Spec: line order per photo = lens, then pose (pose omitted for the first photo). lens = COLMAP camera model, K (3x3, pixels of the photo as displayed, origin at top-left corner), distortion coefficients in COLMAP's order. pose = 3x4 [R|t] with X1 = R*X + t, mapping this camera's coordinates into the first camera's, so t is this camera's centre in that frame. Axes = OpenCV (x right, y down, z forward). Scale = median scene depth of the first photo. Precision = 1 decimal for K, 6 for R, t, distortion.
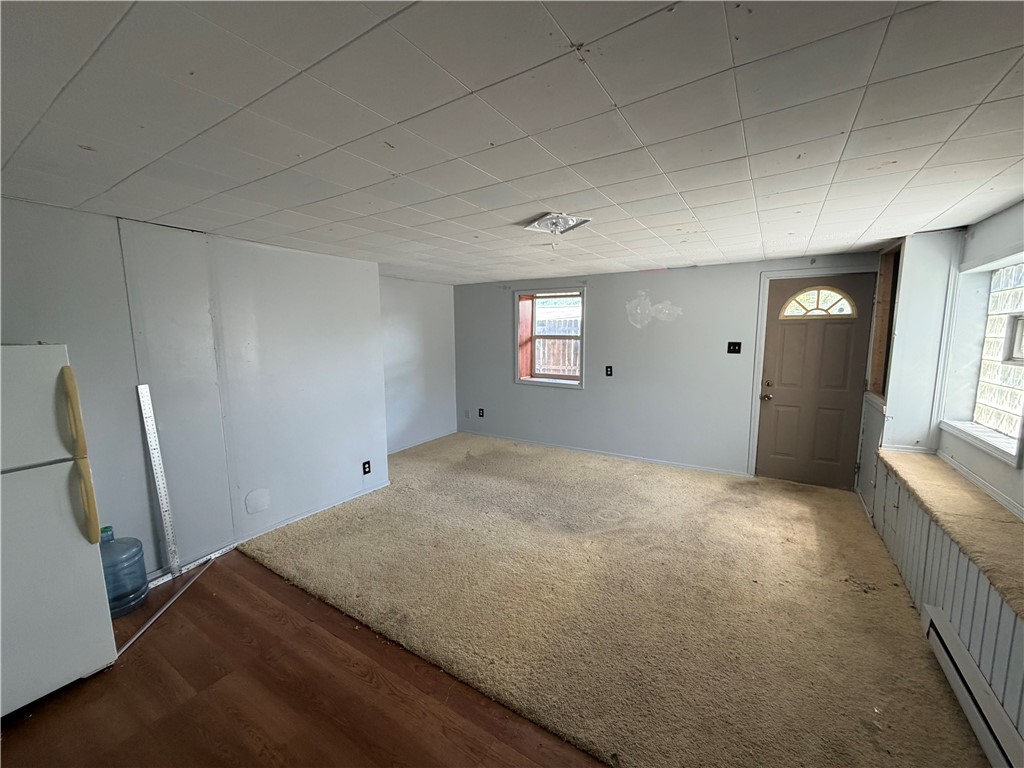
lens RADIAL K [[406.1, 0, 513.8], [0, 406.1, 382.2], [0, 0, 1]] dist [0.001469, 0.000306]
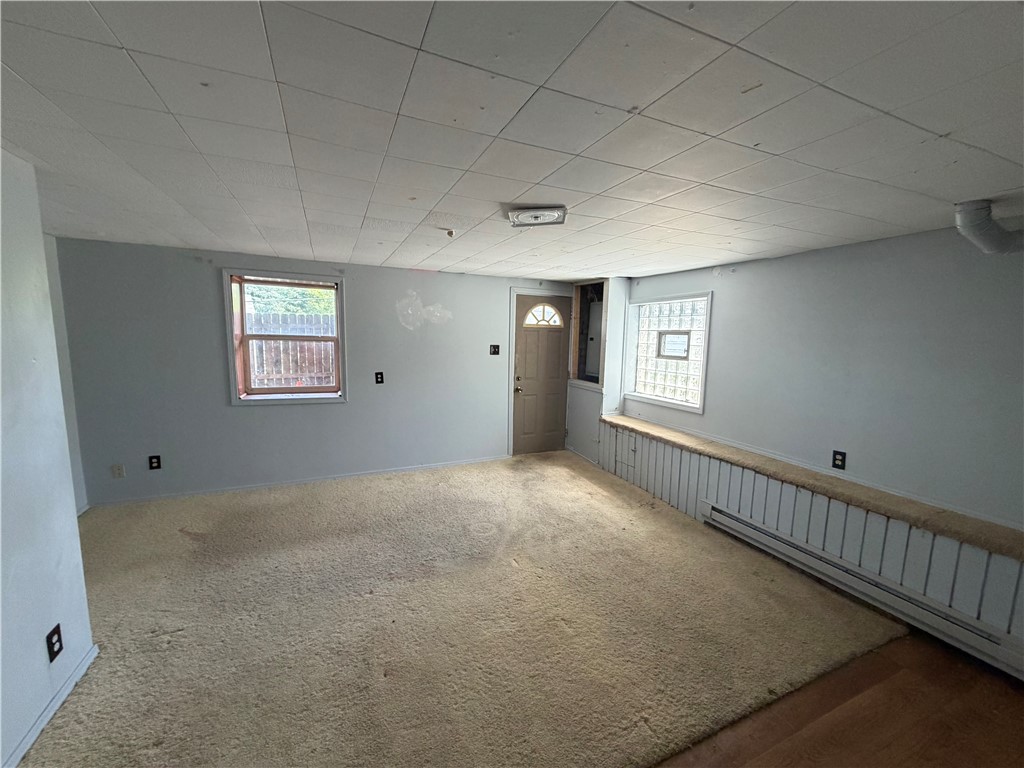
lens RADIAL K [[406.1, 0, 510.5], [0, 406.1, 382.3], [0, 0, 1]] dist [0.001469, 0.000306]
pose [[0.558074, -0.081310, 0.825798, -0.420703], [0.075824, 0.996021, 0.046829, -0.047371], [-0.826320, 0.036481, 0.562018, 0.344802]]
